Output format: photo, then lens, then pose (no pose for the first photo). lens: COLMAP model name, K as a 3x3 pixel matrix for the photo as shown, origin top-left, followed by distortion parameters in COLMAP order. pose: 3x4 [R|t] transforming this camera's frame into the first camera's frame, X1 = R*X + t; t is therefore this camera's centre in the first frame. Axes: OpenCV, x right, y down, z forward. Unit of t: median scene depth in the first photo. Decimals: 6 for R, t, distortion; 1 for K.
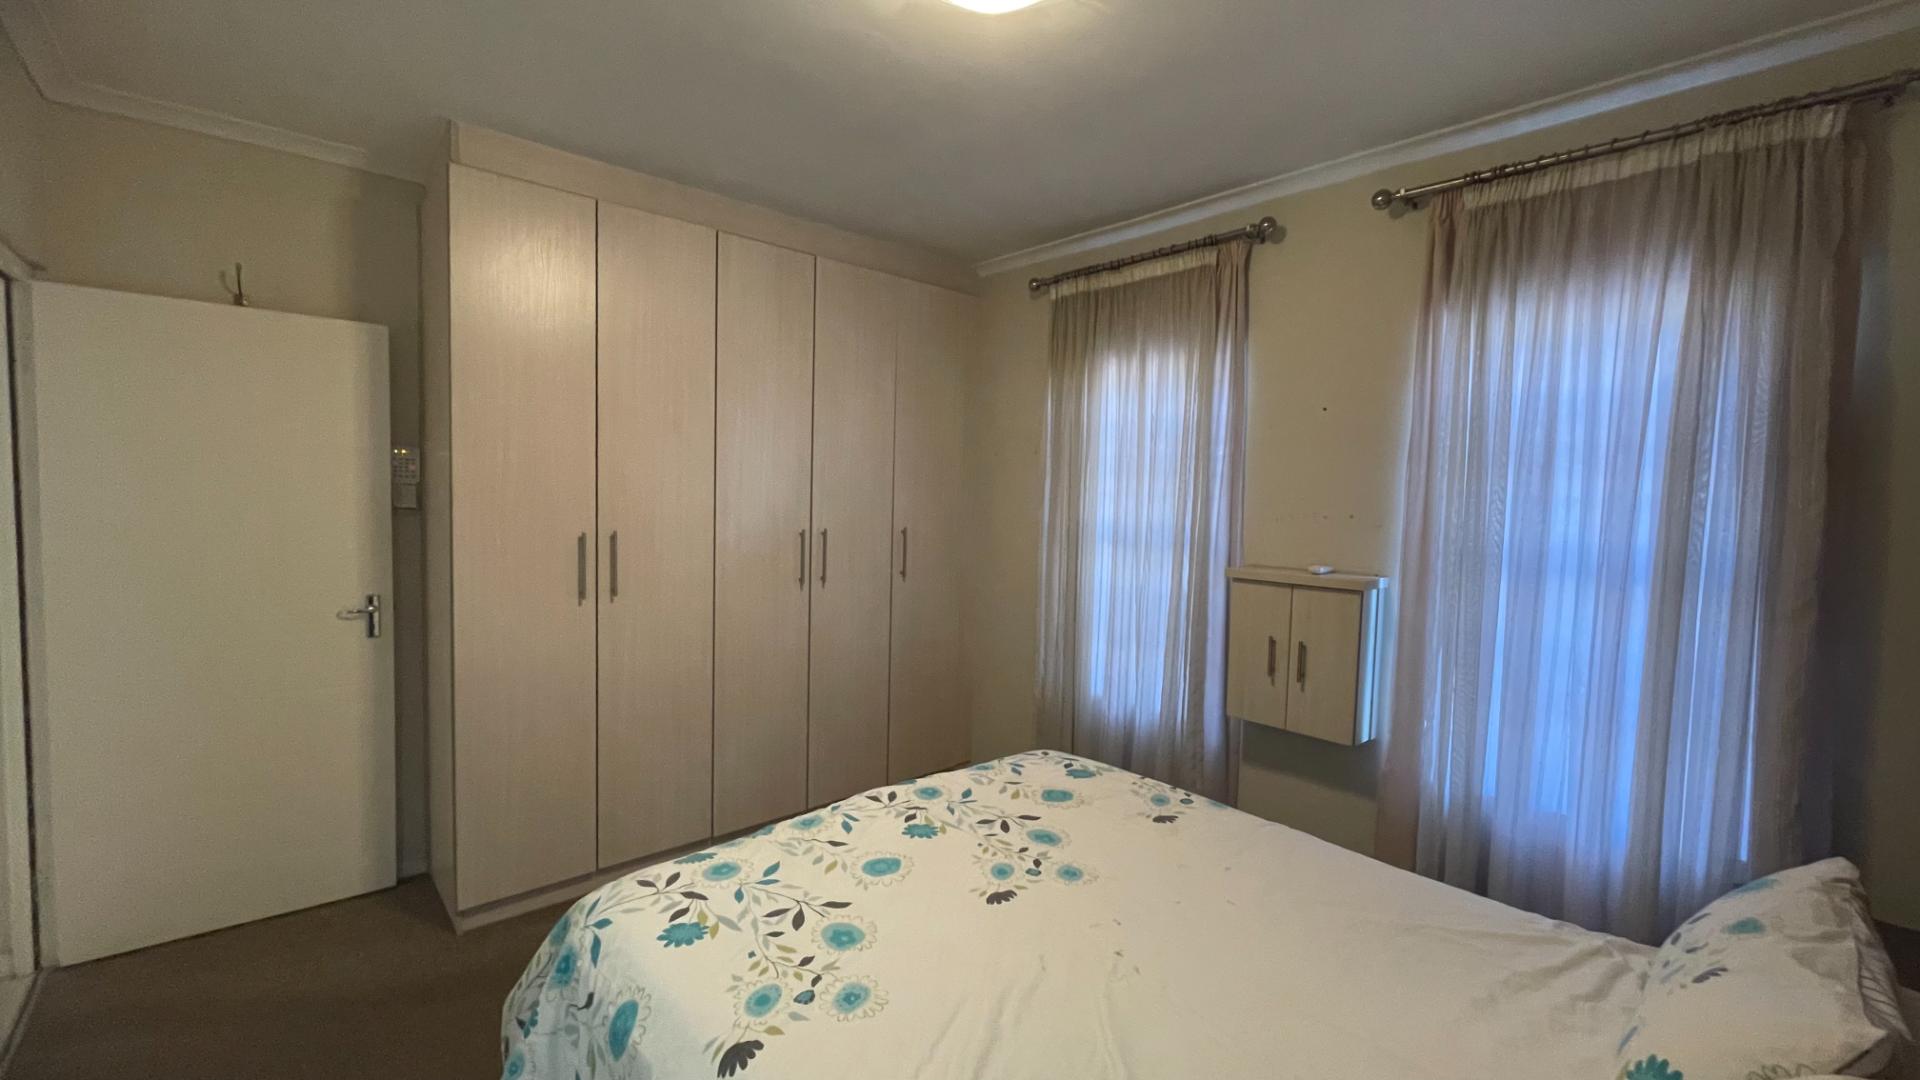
lens RADIAL K [[772.3, 0, 960.0], [0, 772.3, 540.0], [0, 0, 1]] dist [0.000719, -0.003915]
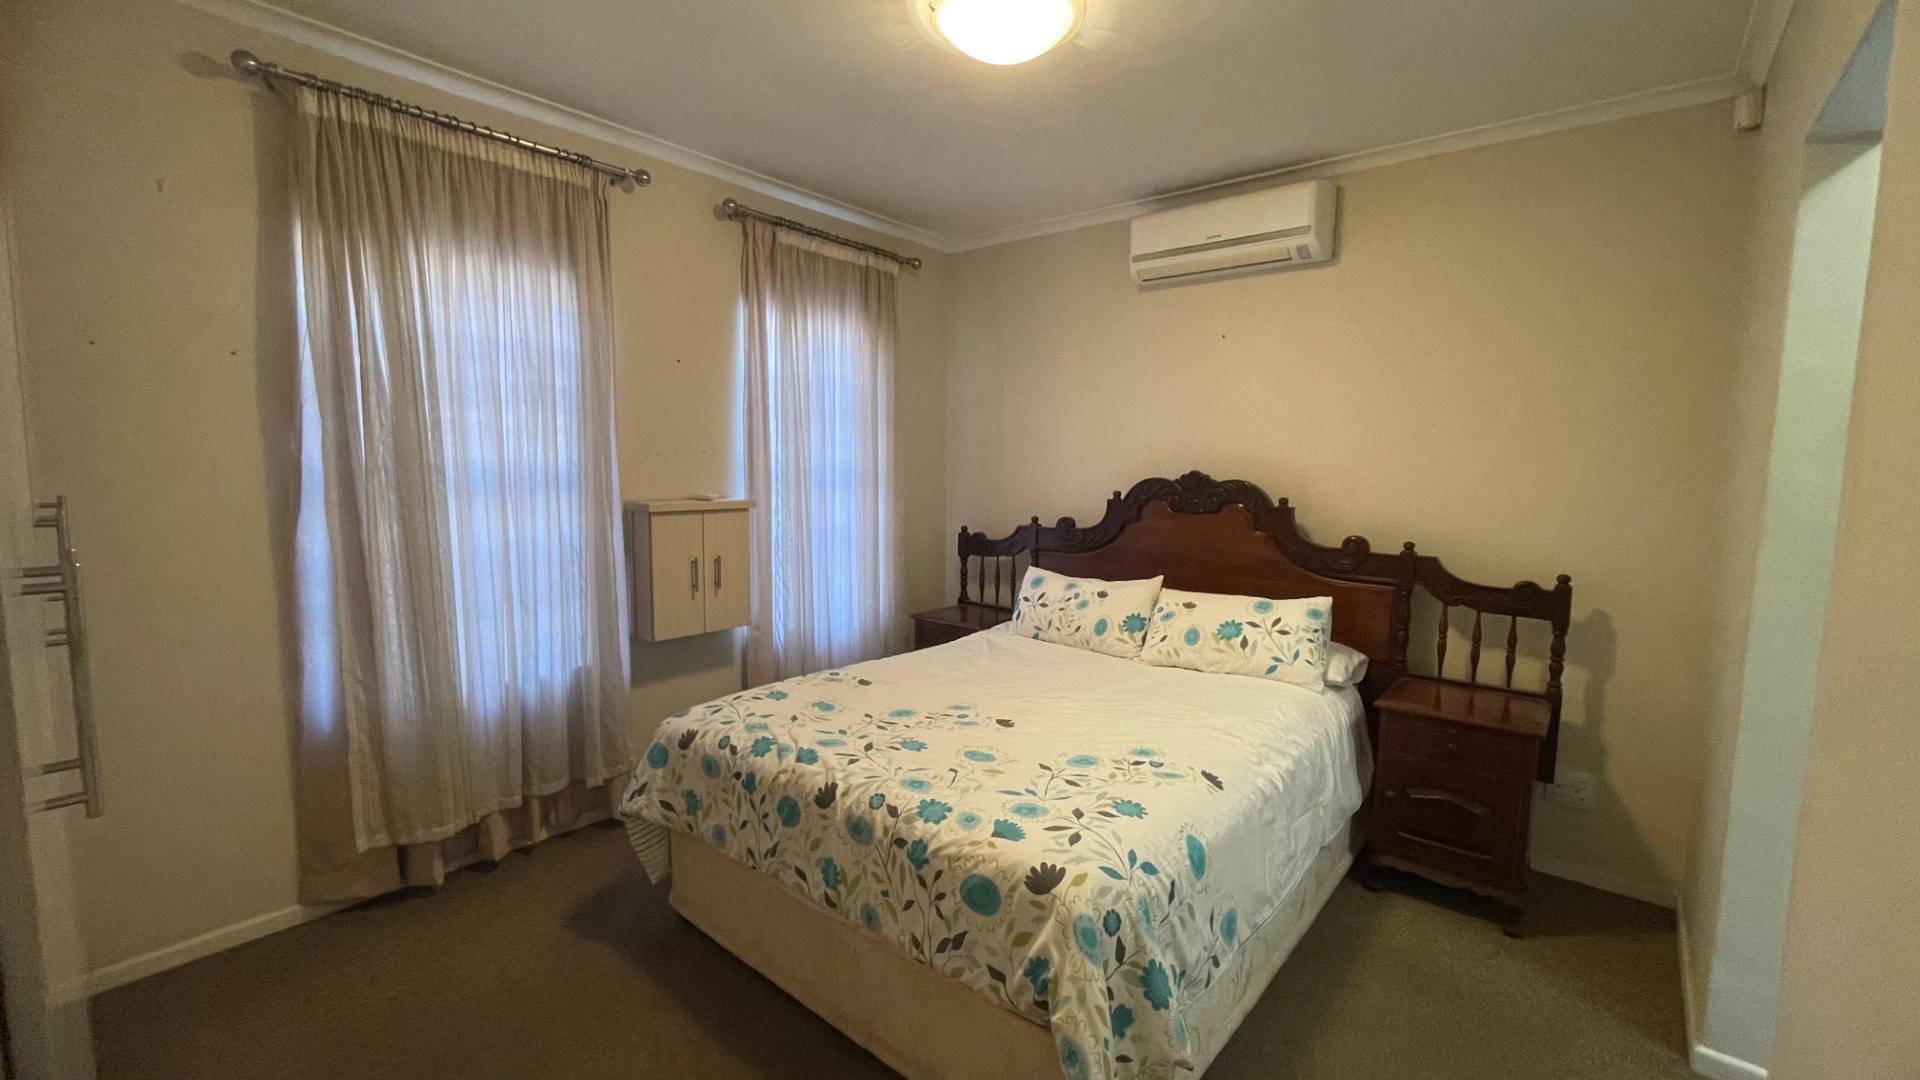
lens RADIAL K [[772.3, 0, 960.0], [0, 772.3, 540.0], [0, 0, 1]] dist [0.000719, -0.003915]
pose [[-0.126336, -0.129114, 0.983549, -0.960095], [0.040721, 0.989983, 0.135189, -0.051271], [-0.991151, 0.057130, -0.119813, 0.911535]]
